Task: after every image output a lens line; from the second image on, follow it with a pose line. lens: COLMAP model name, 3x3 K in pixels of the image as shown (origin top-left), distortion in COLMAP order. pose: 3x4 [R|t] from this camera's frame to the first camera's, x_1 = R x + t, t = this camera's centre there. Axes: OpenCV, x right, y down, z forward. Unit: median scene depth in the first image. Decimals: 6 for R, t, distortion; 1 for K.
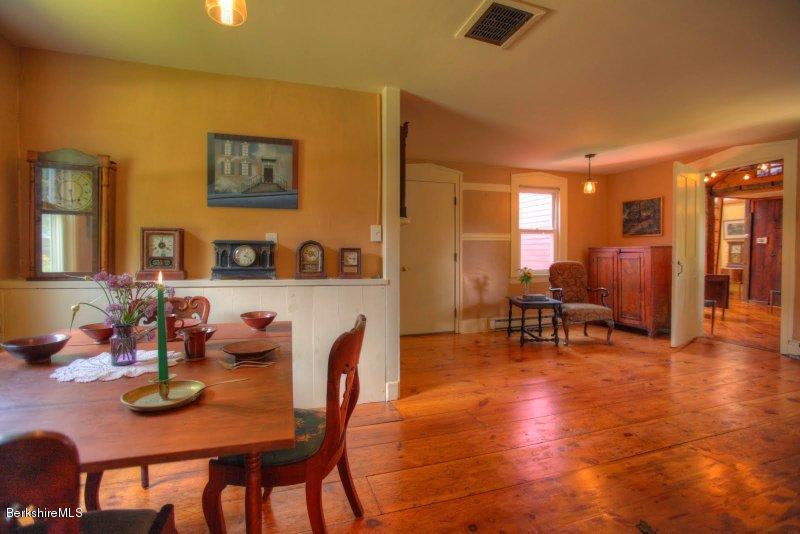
lens RADIAL K [[369.3, 0, 399.4], [0, 369.3, 261.4], [0, 0, 1]] dist [-0.022149, 0.003870]
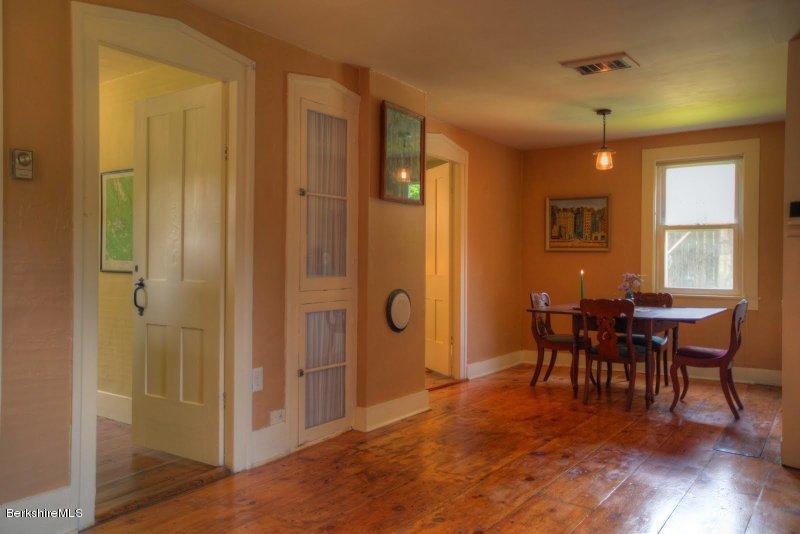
lens RADIAL K [[647.7, 0, 400.0], [0, 647.7, 264.5], [0, 0, 1]] dist [0.003654, 0.004263]
pose [[-0.802719, 0.002133, -0.596354, 1.501850], [-0.009373, 0.999825, 0.016191, -0.042678], [0.596284, 0.018587, -0.802558, 1.715346]]
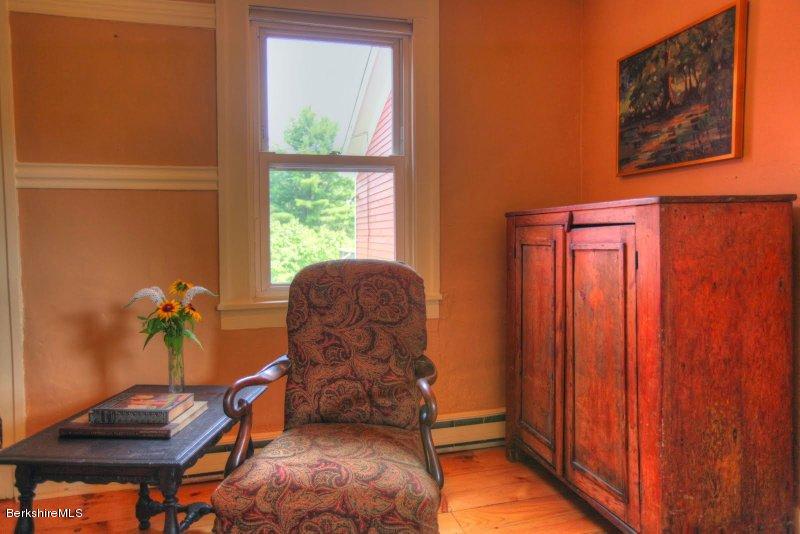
lens RADIAL K [[514.6, 0, 399.7], [0, 514.6, 263.2], [0, 0, 1]] dist [-0.012729, 0.014758]
pose [[0.997652, -0.001206, -0.068480, 0.519009], [0.003478, 0.999447, 0.033069, -0.010471], [0.068403, -0.033230, 0.997104, 0.636532]]
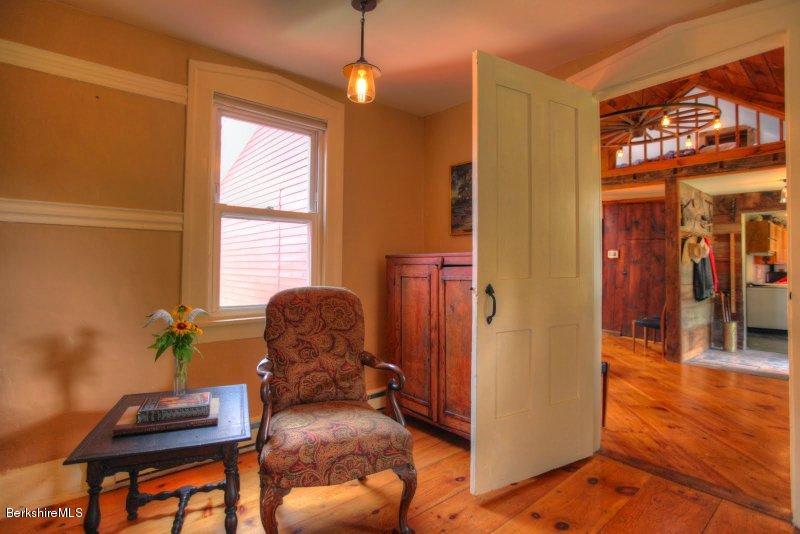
lens RADIAL K [[397.8, 0, 395.1], [0, 397.8, 269.3], [0, 0, 1]] dist [-0.033725, 0.009874]
pose [[0.931333, 0.007698, 0.364087, 0.387450], [-0.000144, 0.999784, -0.020770, -0.010332], [-0.364168, 0.019291, 0.931133, 0.595801]]
